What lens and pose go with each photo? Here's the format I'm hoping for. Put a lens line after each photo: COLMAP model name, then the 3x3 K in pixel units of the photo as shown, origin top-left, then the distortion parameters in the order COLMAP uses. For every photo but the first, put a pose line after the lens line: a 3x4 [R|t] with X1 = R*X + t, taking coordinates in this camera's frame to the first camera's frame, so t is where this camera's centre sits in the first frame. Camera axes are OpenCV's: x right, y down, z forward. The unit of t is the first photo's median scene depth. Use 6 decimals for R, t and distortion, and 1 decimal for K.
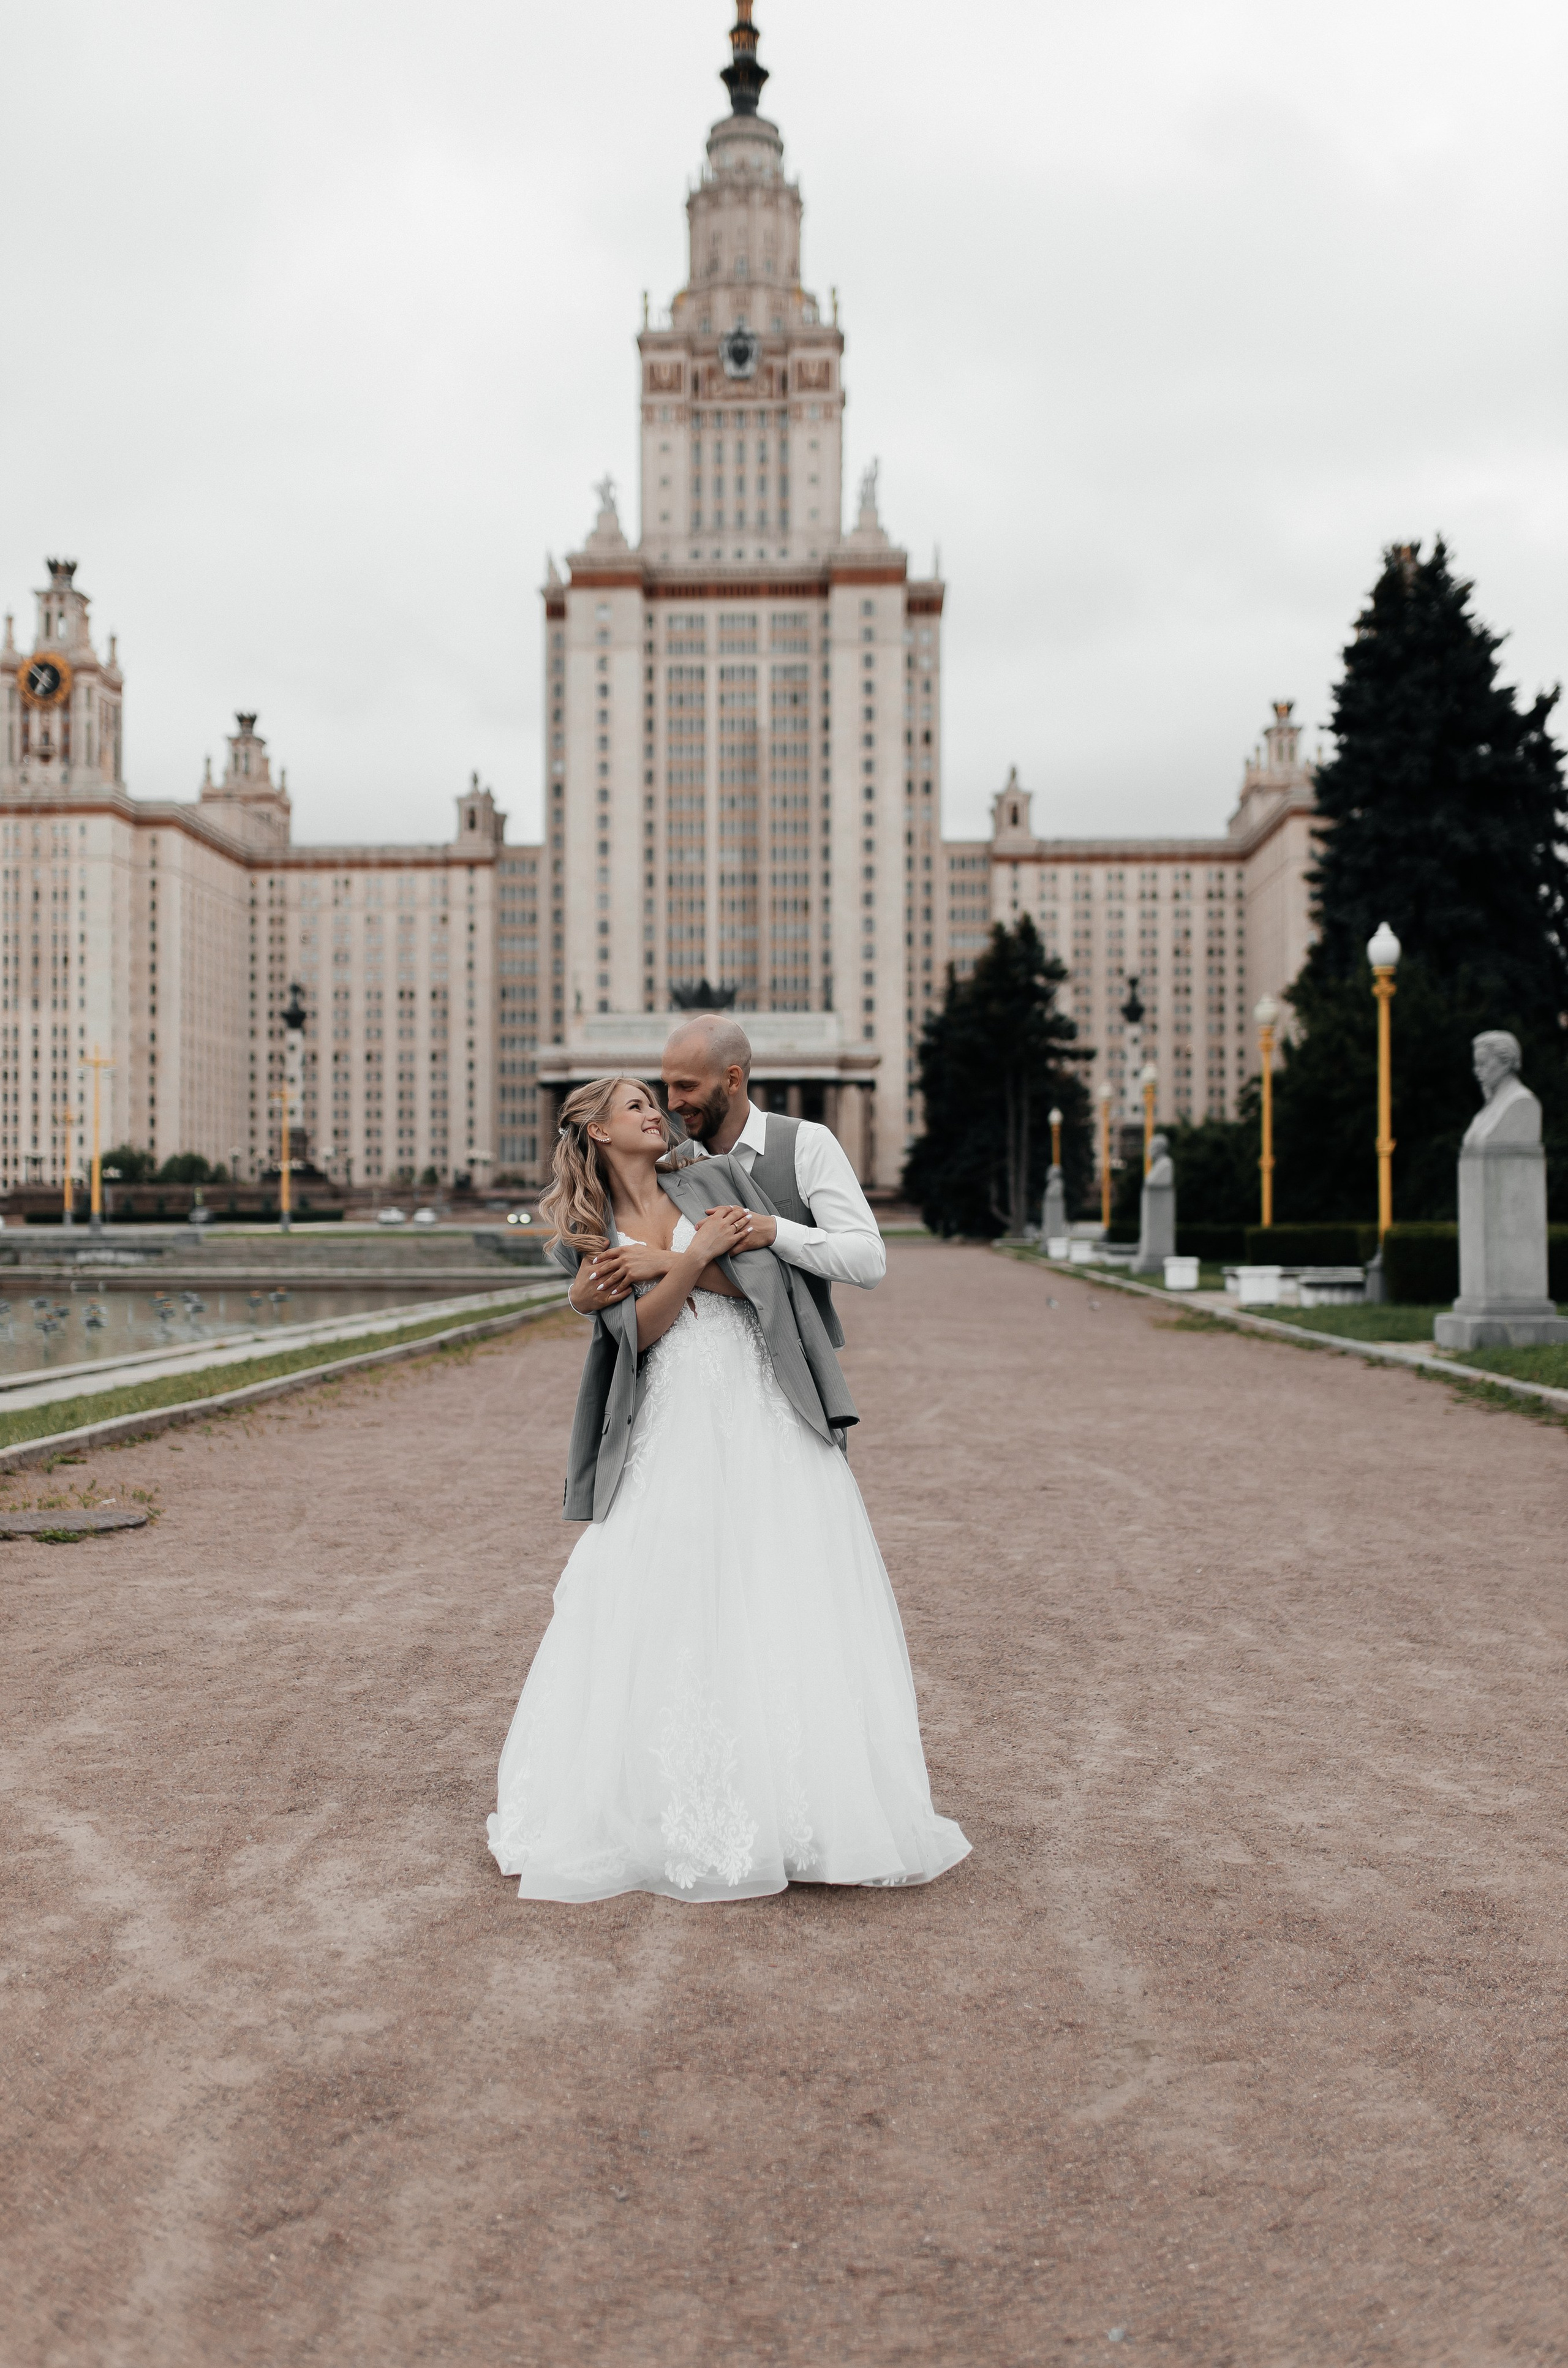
lens RADIAL K [[2264.2, 0, 776.2], [0, 2264.2, 1202.6], [0, 0, 1]] dist [-0.006781, 0.000000]
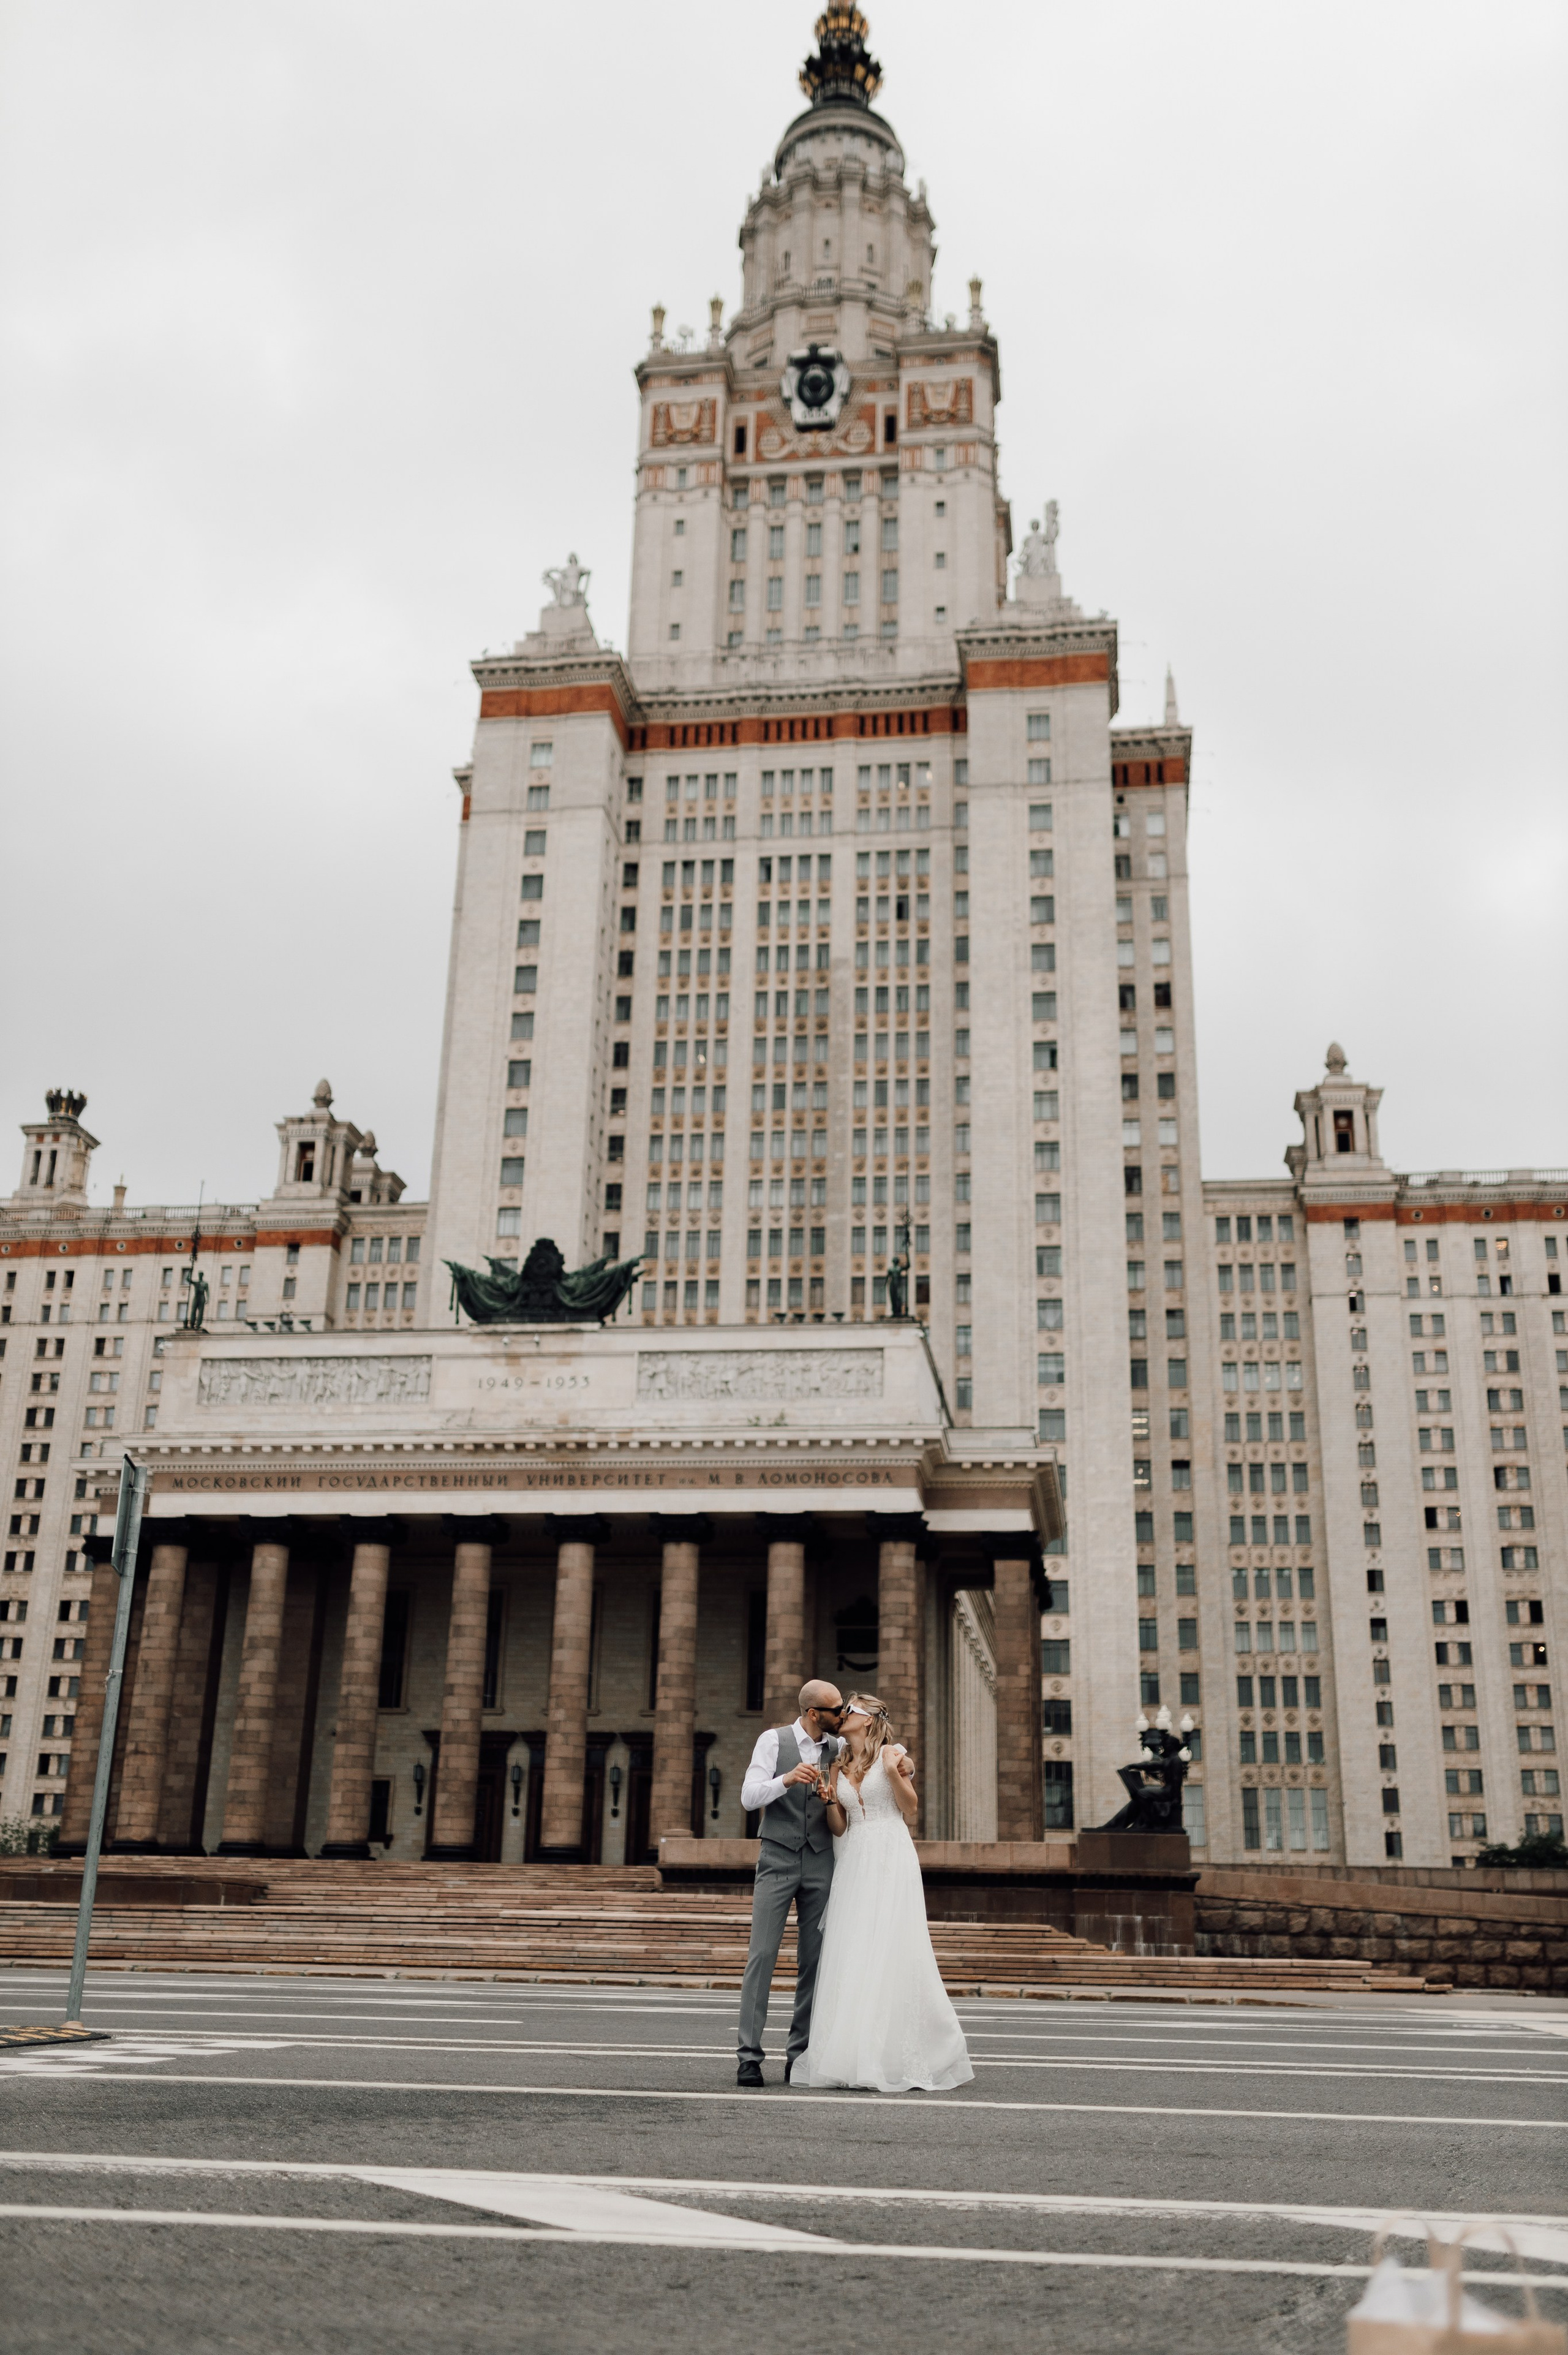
lens RADIAL K [[2238.9, 0, 774.5], [0, 2238.9, 1158.7], [0, 0, 1]] dist [-0.002155, 0.000000]
pose [[0.993984, -0.011852, -0.108886, 0.041000], [-0.026848, 0.937434, -0.347125, 0.012999], [0.106188, 0.347960, 0.931476, 0.640168]]
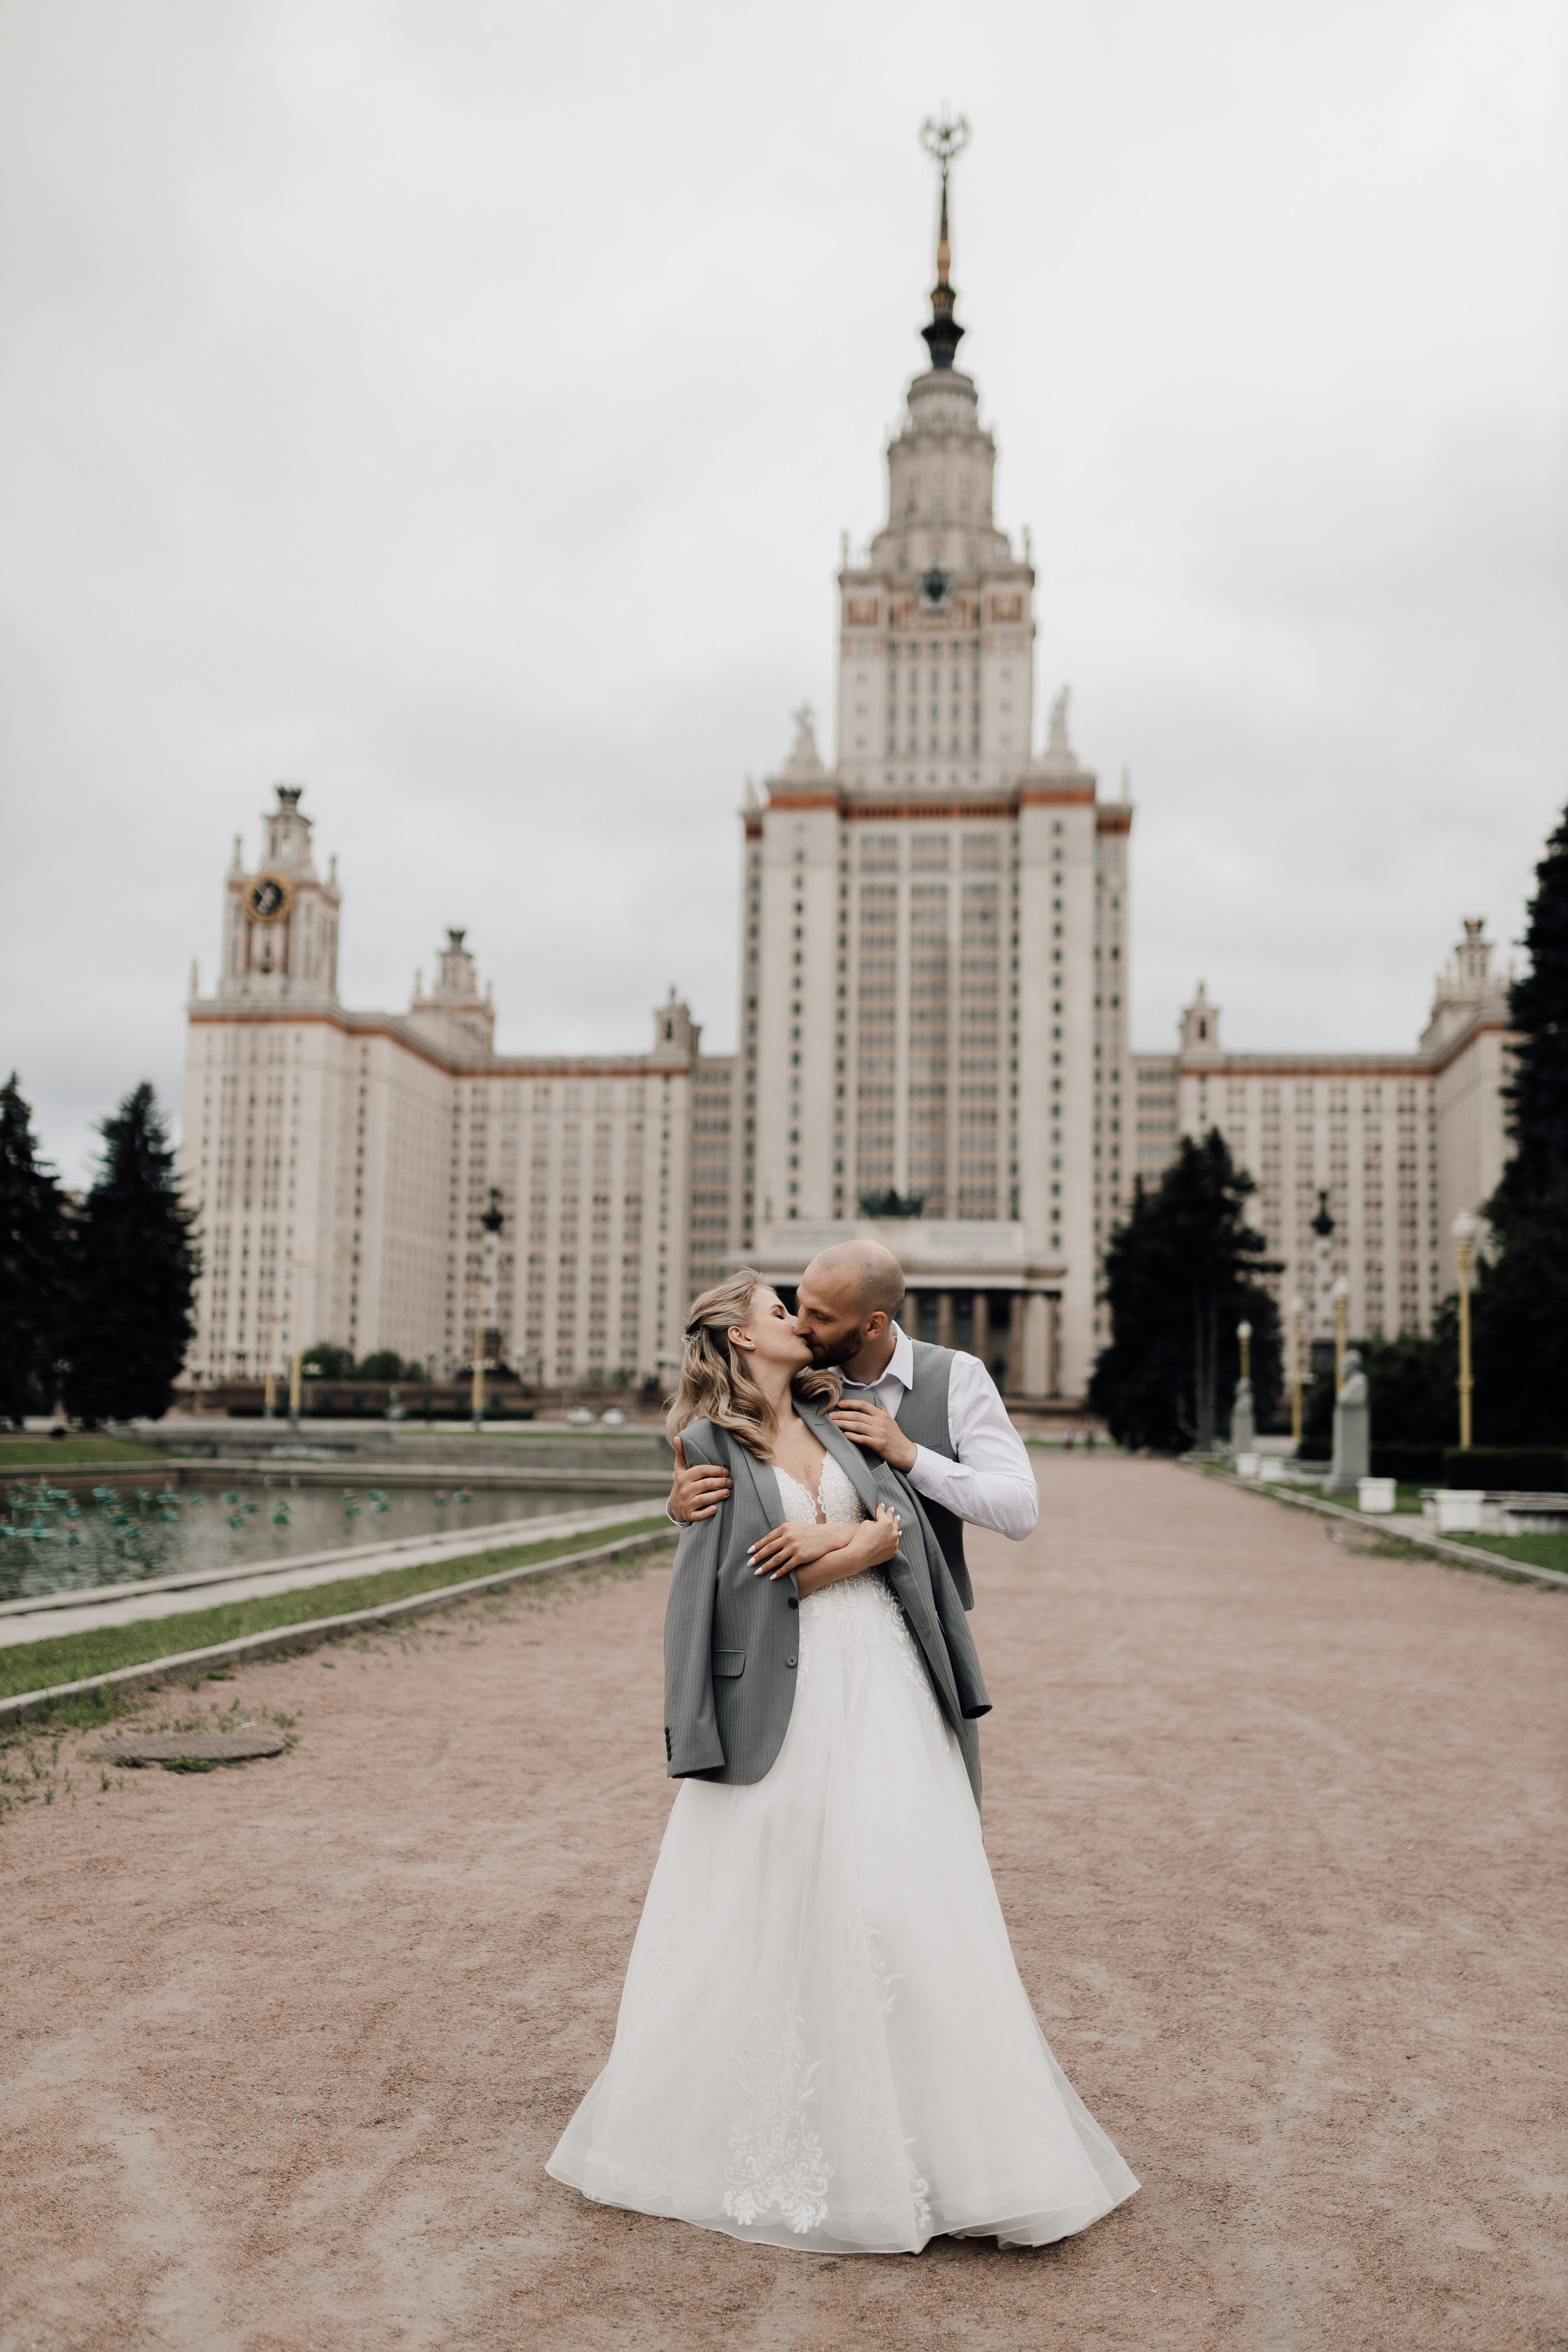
lens RADIAL K [[2236.3, 0, 776.7], [0, 2236.3, 1178.4], [0, 0, 1]] dist [-0.002155, 0.000000]
pose [[0.996434, 0.010666, -0.083699, 0.000338], [-0.019162, 0.994664, -0.101369, -0.000437], [0.082172, 0.102612, 0.991322, 0.003549]]
